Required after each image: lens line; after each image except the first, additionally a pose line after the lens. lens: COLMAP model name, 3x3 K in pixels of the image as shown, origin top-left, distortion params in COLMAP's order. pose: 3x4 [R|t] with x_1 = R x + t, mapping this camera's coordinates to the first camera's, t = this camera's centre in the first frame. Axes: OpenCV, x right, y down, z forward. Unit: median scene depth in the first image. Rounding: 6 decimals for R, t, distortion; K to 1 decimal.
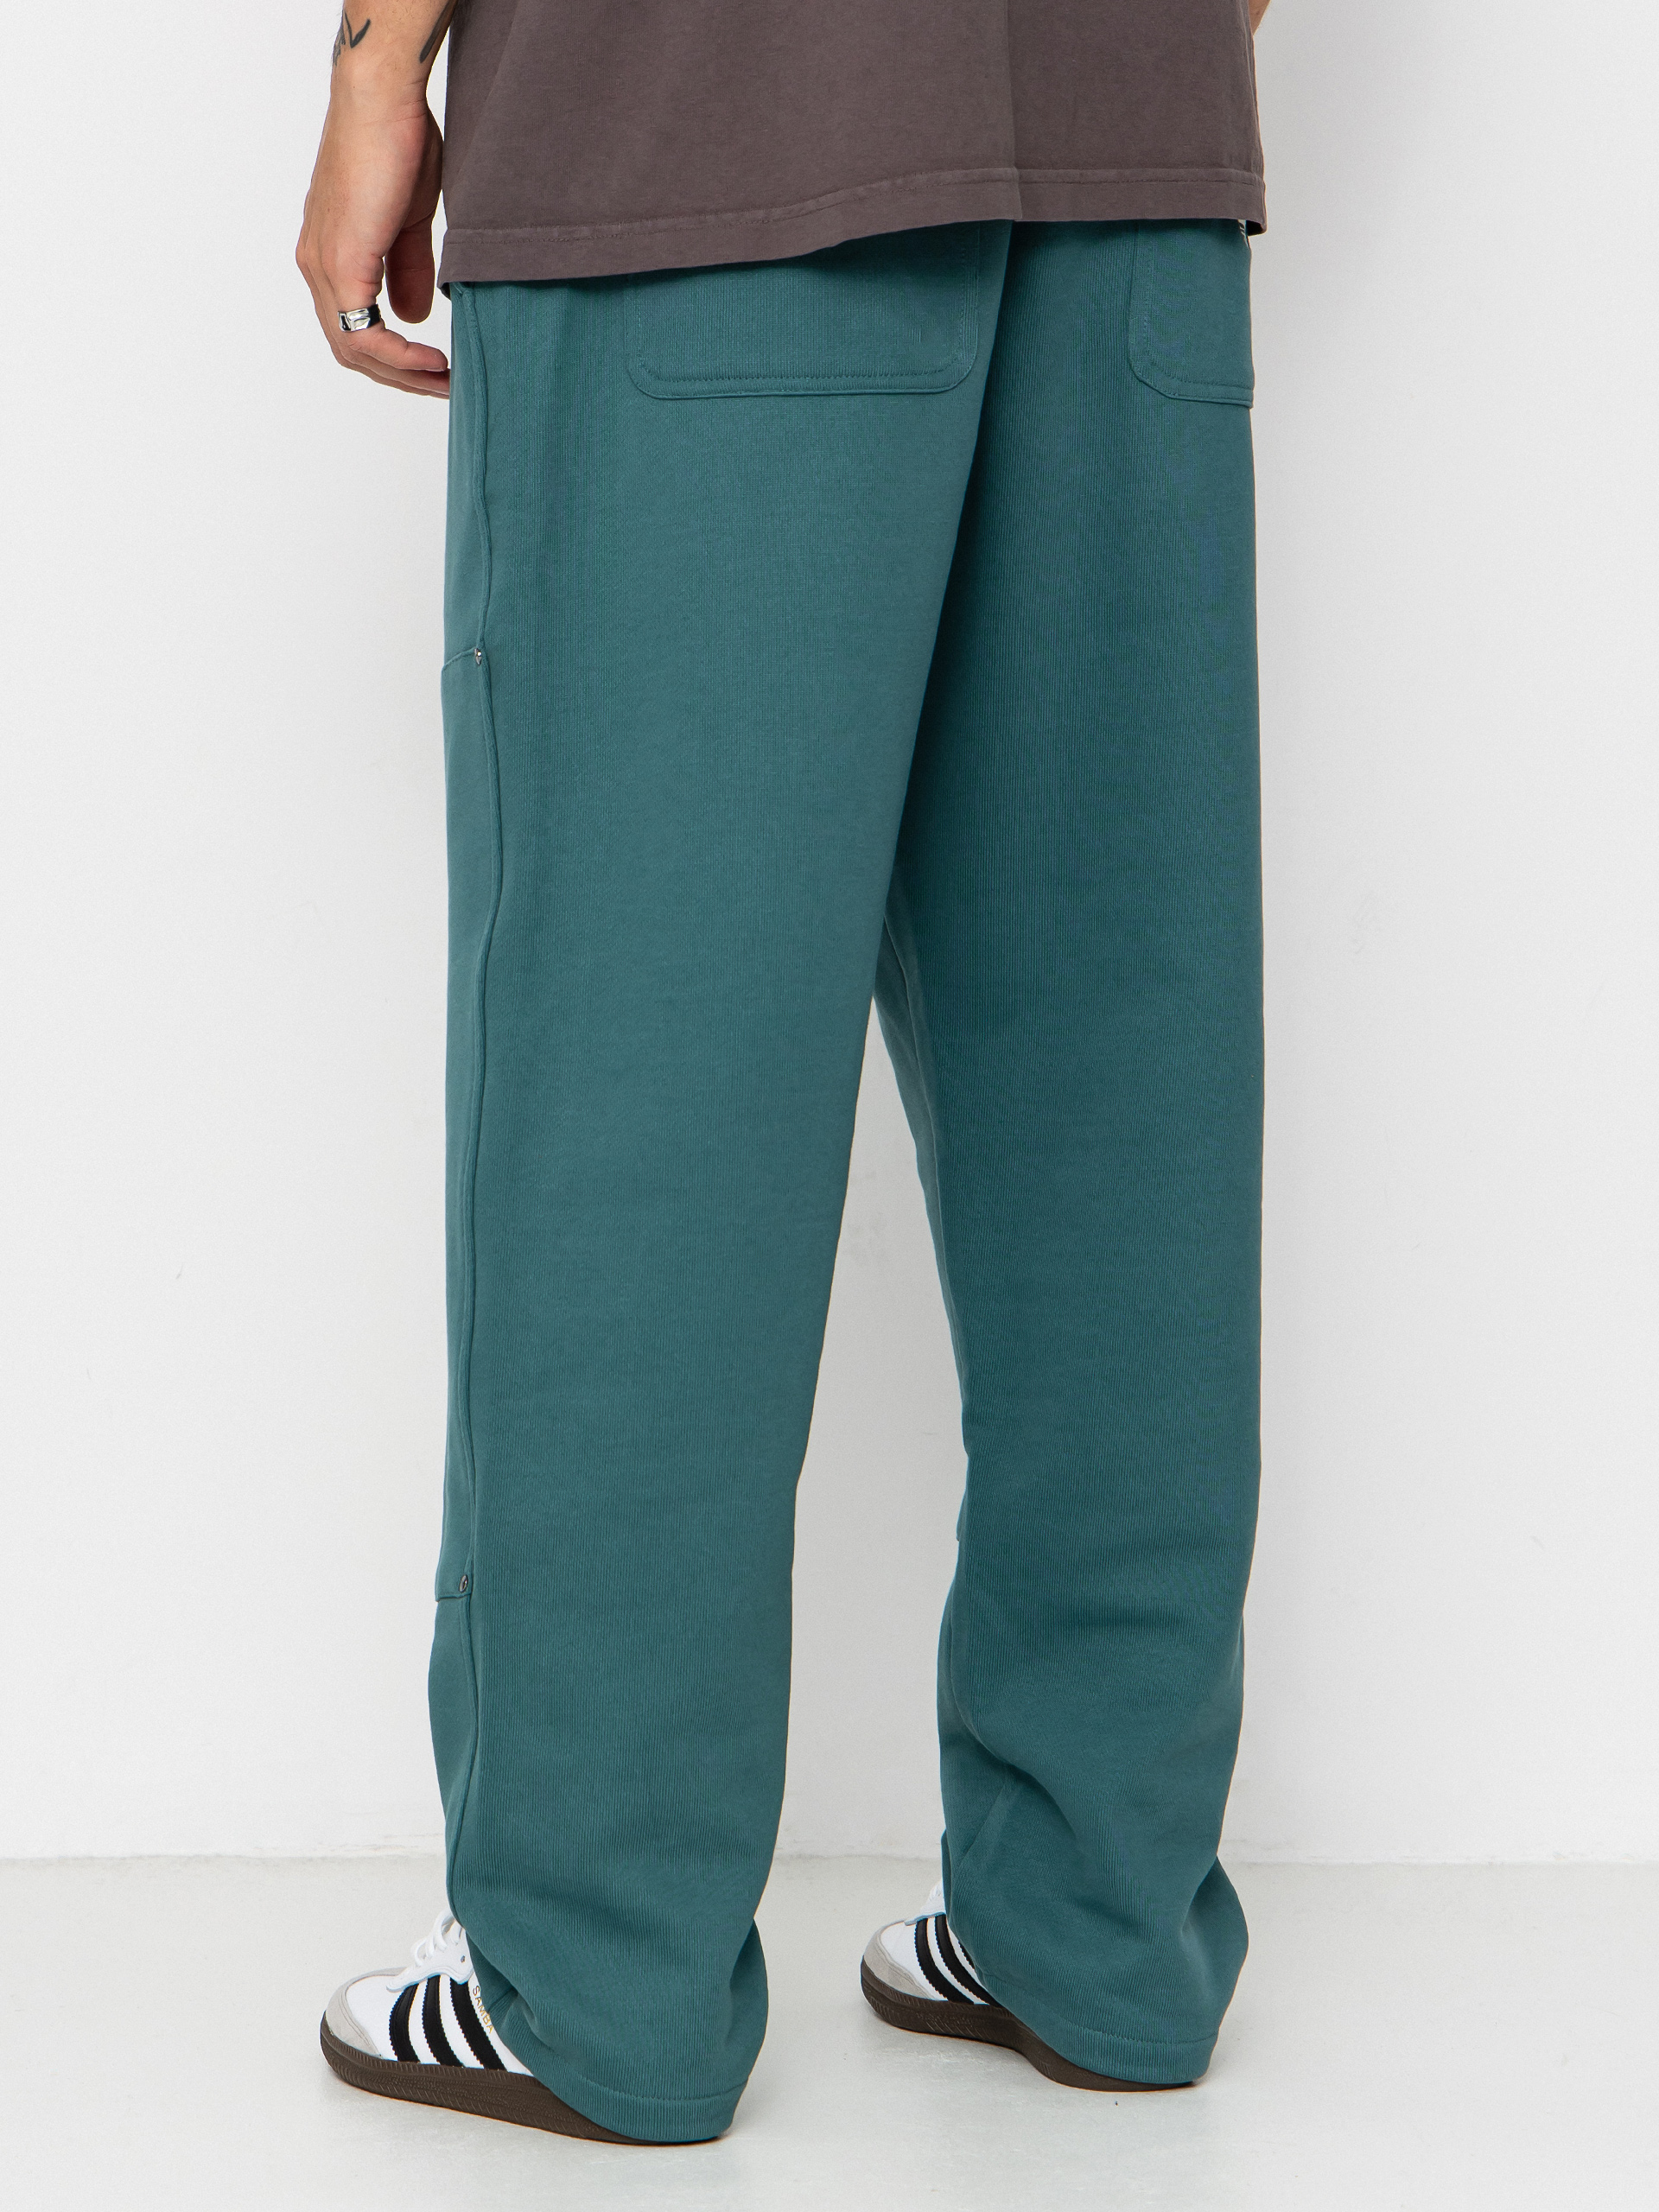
lens RADIAL K [[4594.6, 0, 830.0], [0, 4594.6, 1102.2], [0, 0, 1]] dist [0.074297, 0.000000]
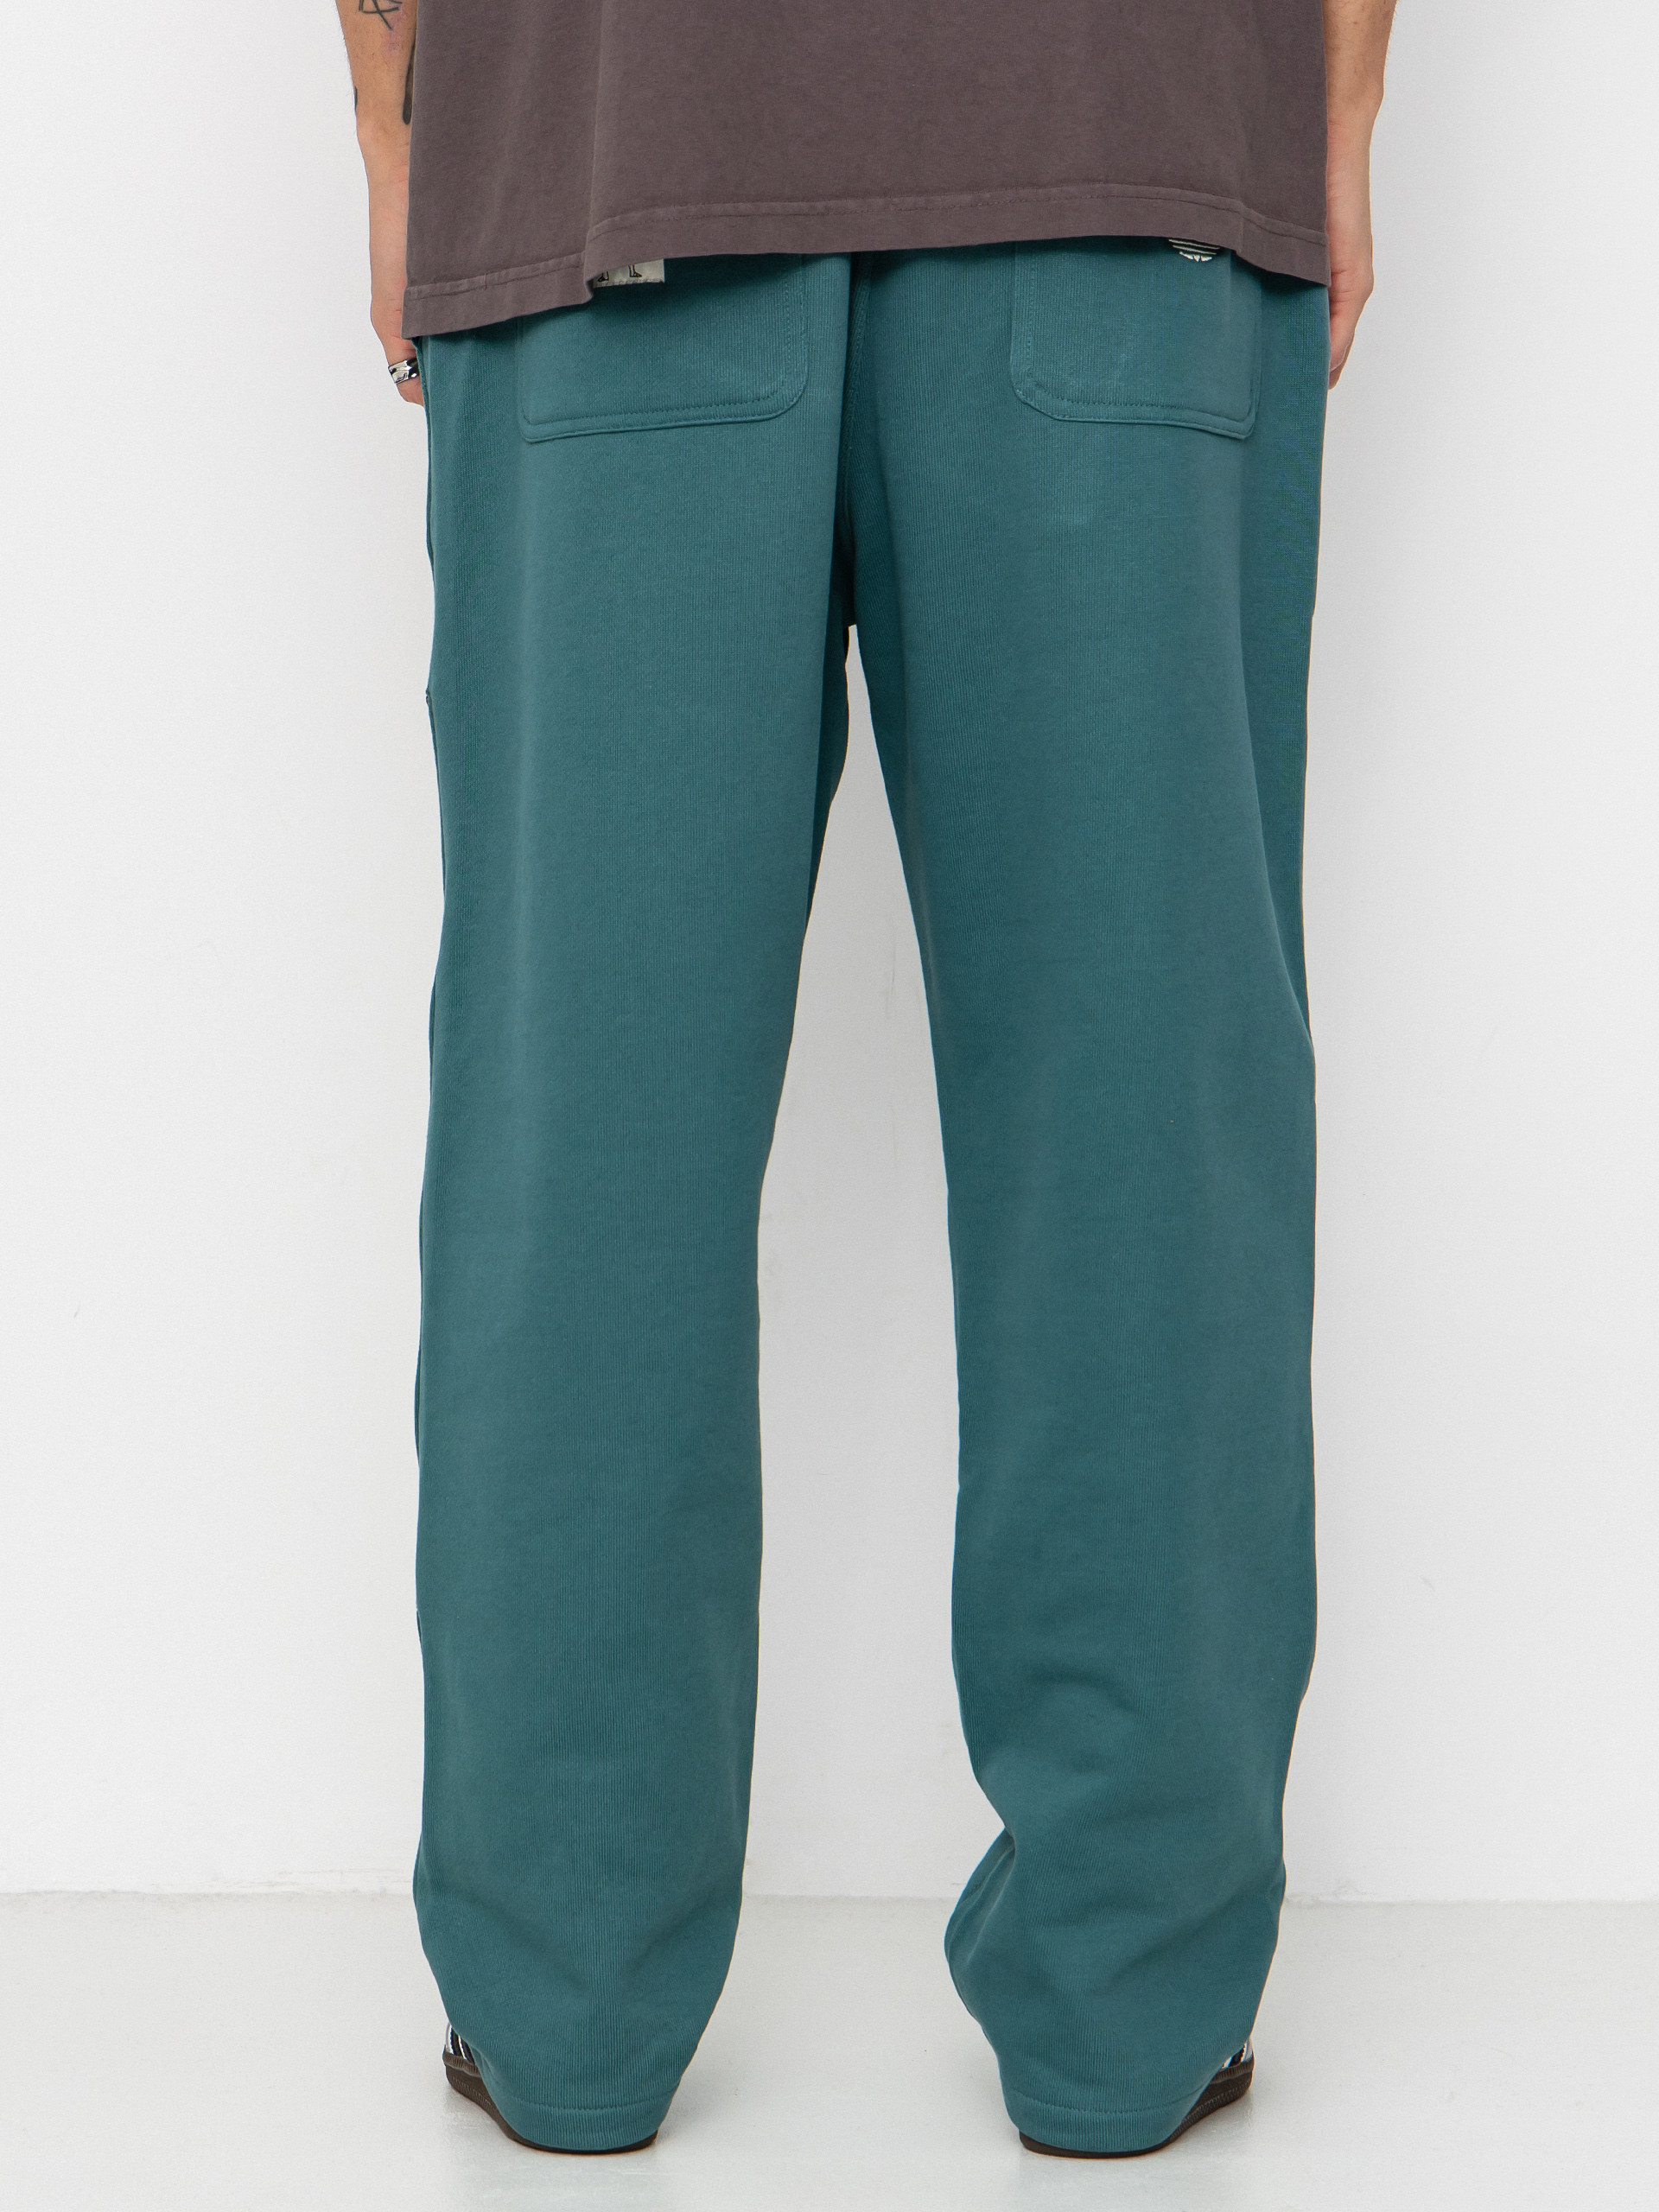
lens RADIAL K [[4594.6, 0, 829.4], [0, 4594.6, 1109.4], [0, 0, 1]] dist [0.074297, 0.000000]
pose [[0.985762, -0.024469, -0.166357, 0.195818], [0.023418, 0.999692, -0.008276, 0.002403], [0.166508, 0.004262, 0.986031, 0.018248]]
